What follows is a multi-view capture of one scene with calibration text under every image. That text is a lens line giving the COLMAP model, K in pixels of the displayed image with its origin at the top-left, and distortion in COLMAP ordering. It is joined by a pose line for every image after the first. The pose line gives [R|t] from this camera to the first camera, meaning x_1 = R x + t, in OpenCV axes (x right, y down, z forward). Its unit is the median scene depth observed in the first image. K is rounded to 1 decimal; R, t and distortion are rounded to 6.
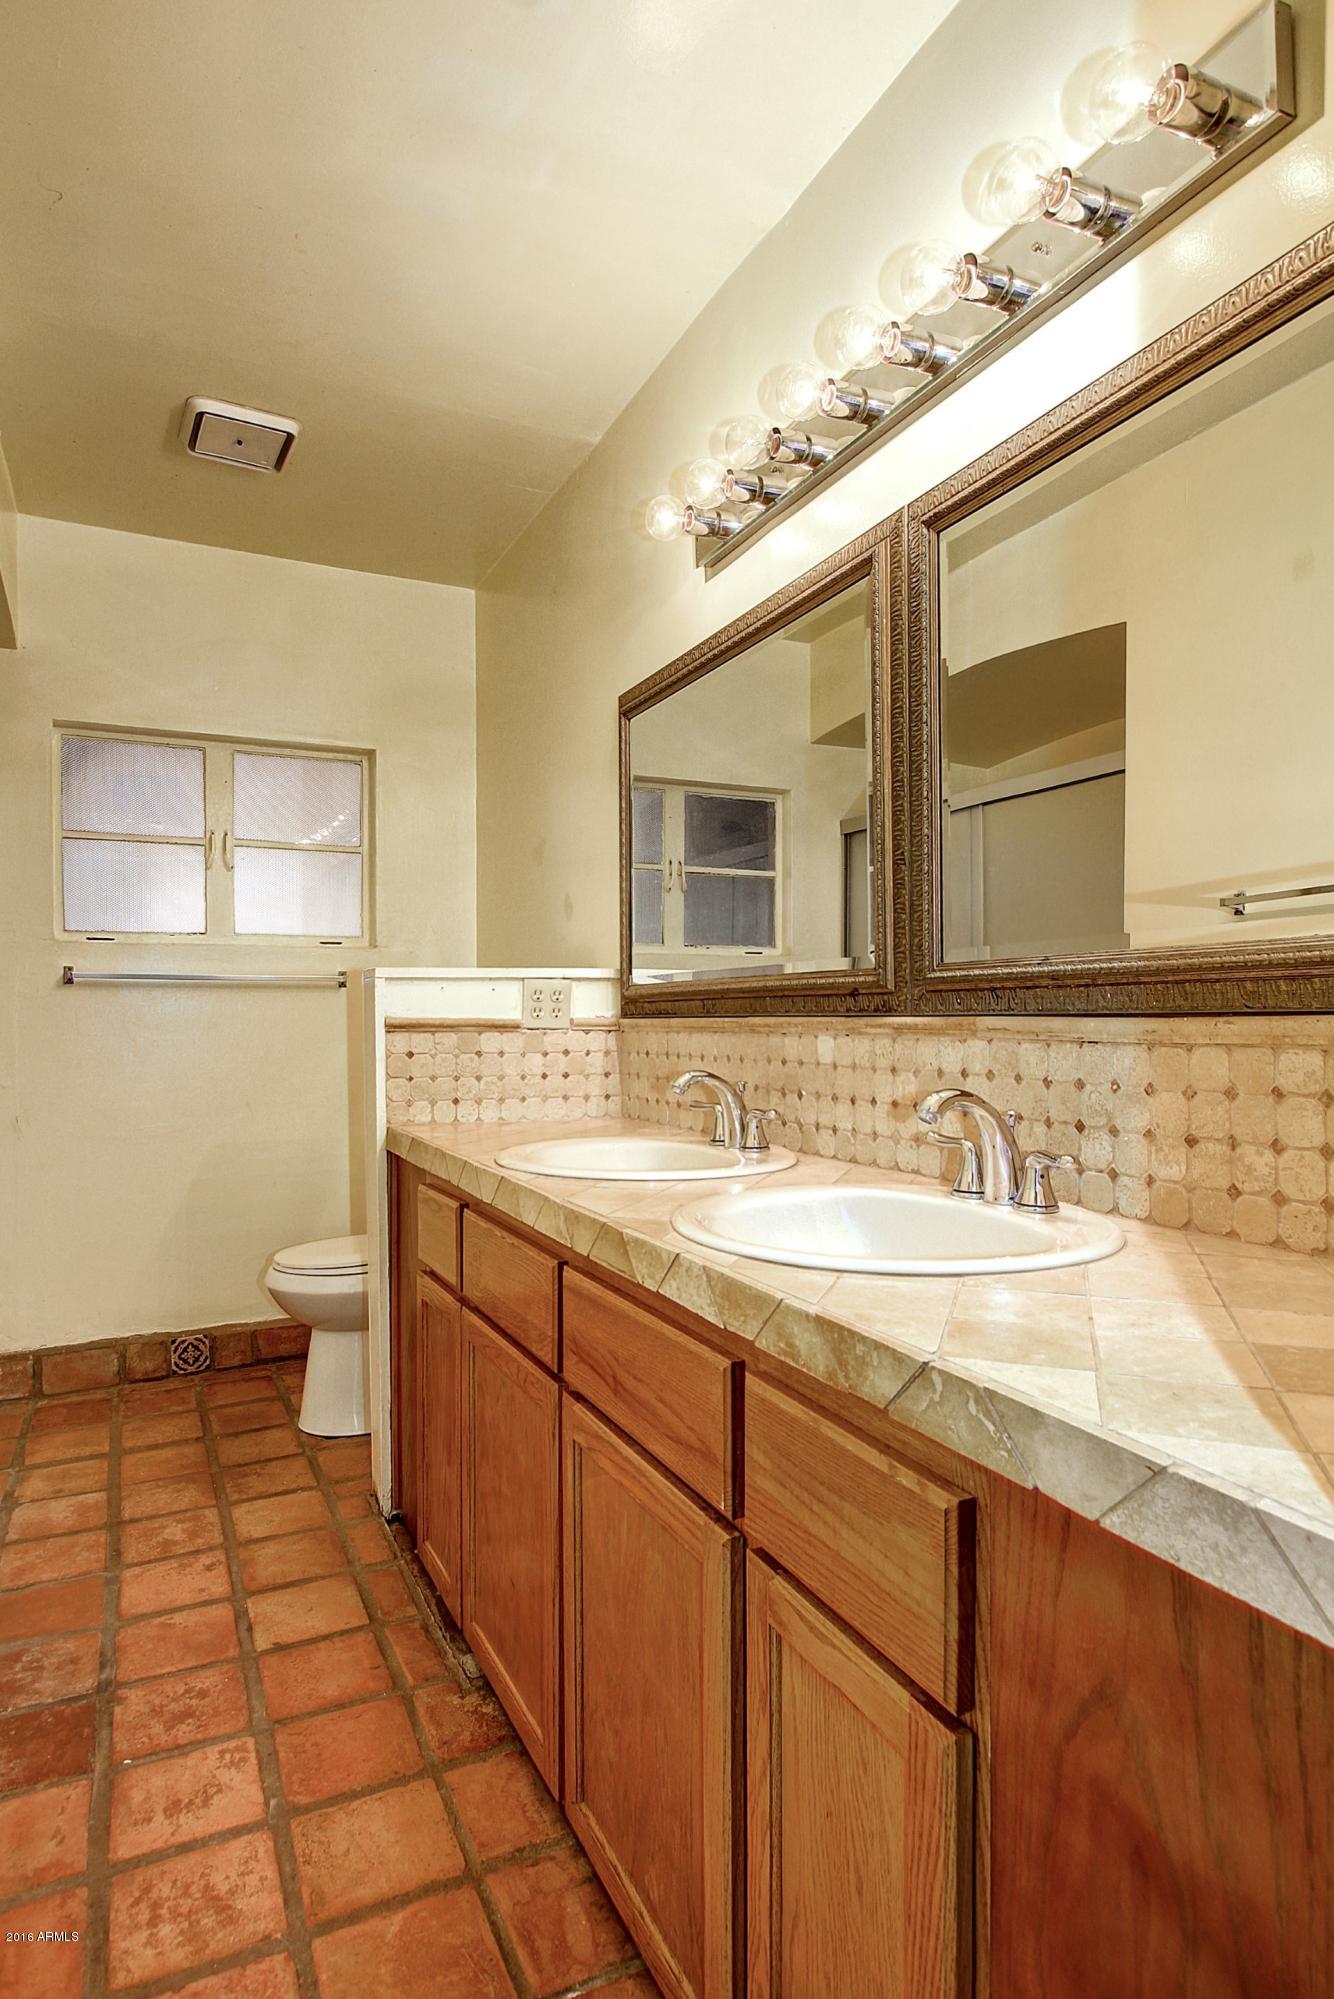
lens RADIAL K [[1115.5, 0, 660.4], [0, 1115.5, 1027.3], [0, 0, 1]] dist [-0.017749, 0.019347]
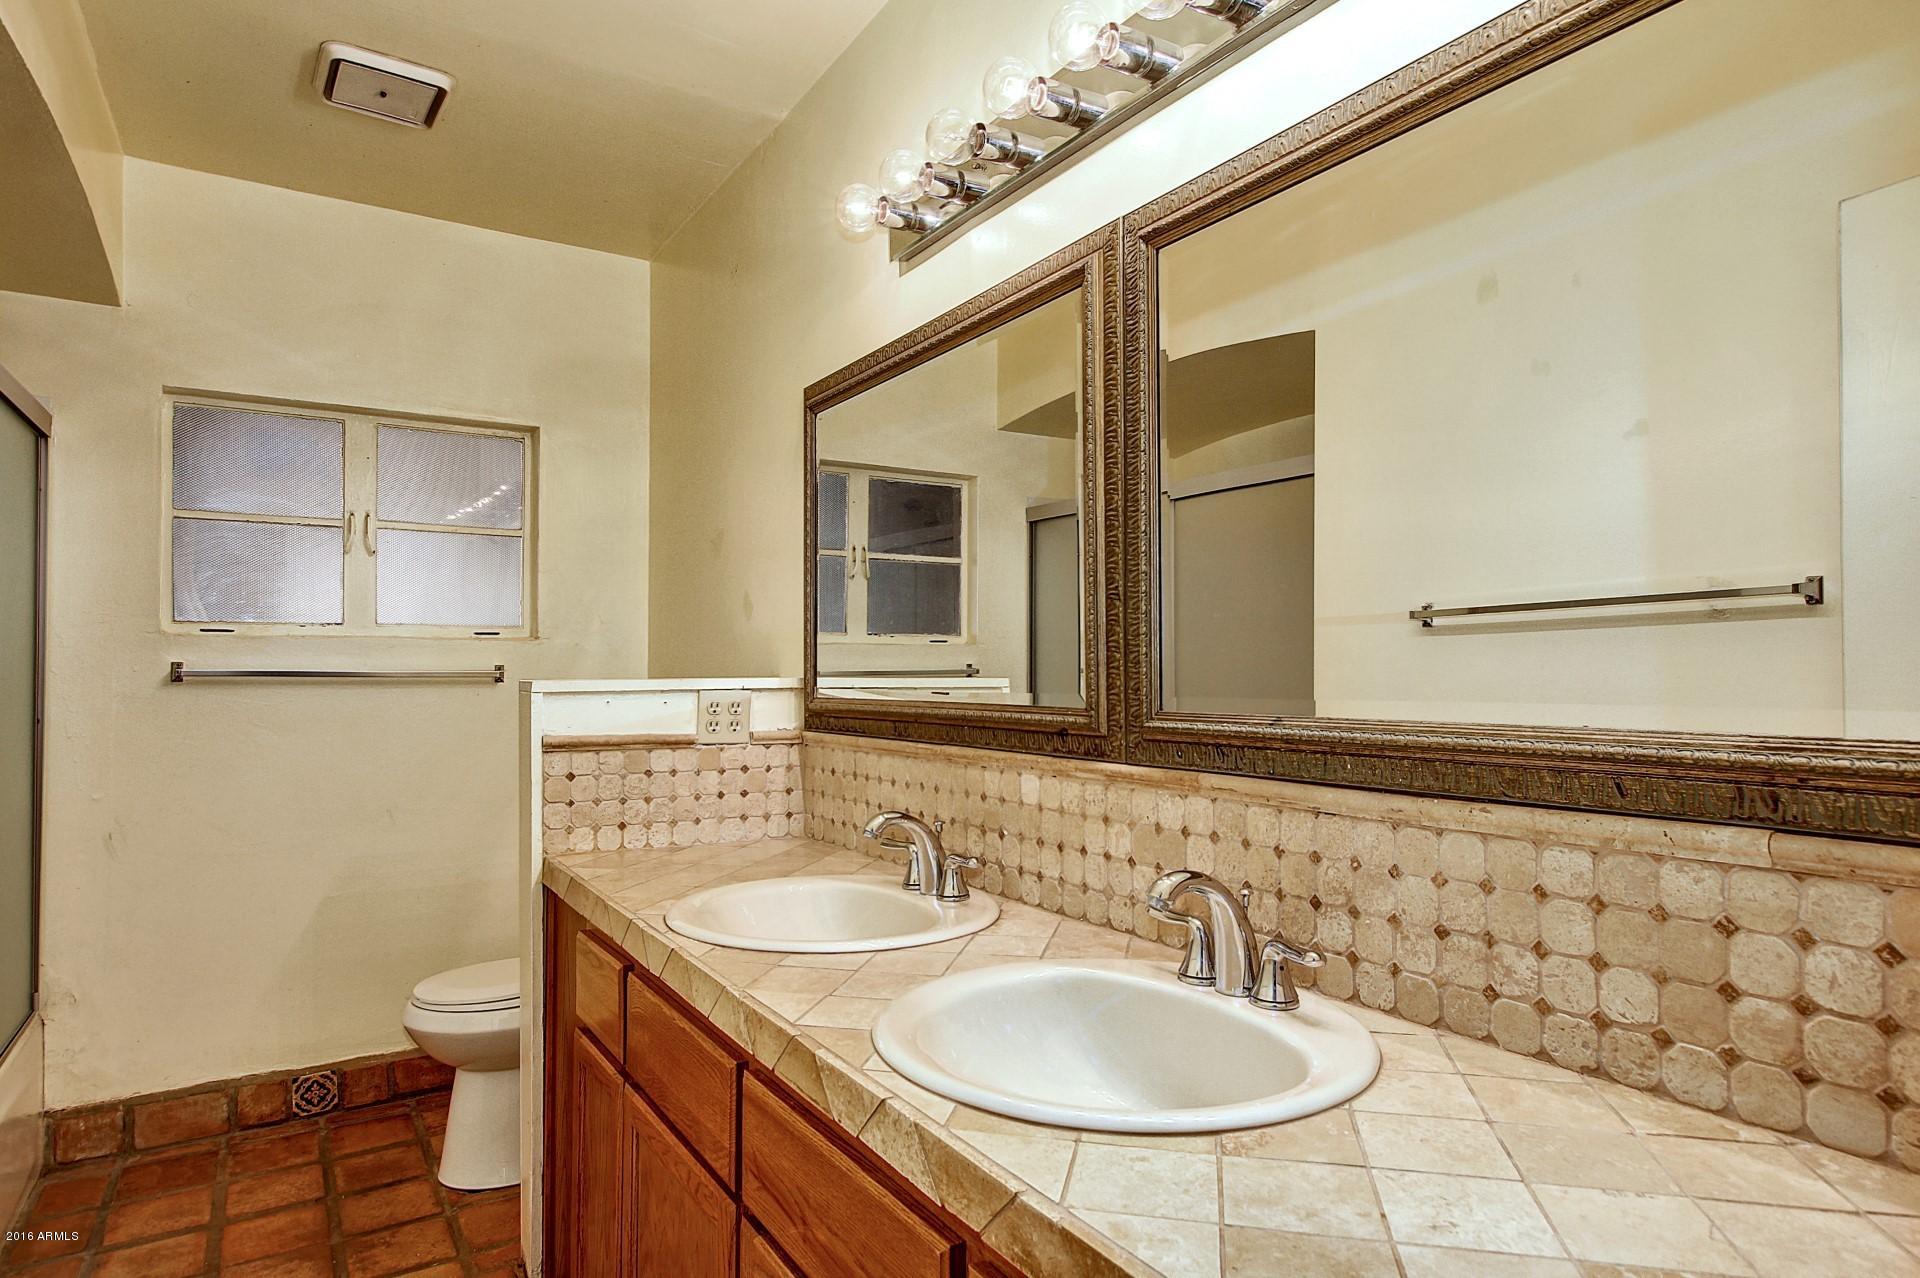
lens RADIAL K [[1107.8, 0, 967.3], [0, 1107.8, 667.1], [0, 0, 1]] dist [-0.004513, 0.001869]
pose [[0.993173, 0.007360, 0.116420, -0.011839], [-0.004664, 0.999715, -0.023414, -0.058341], [-0.116559, 0.022711, 0.992924, 0.084030]]
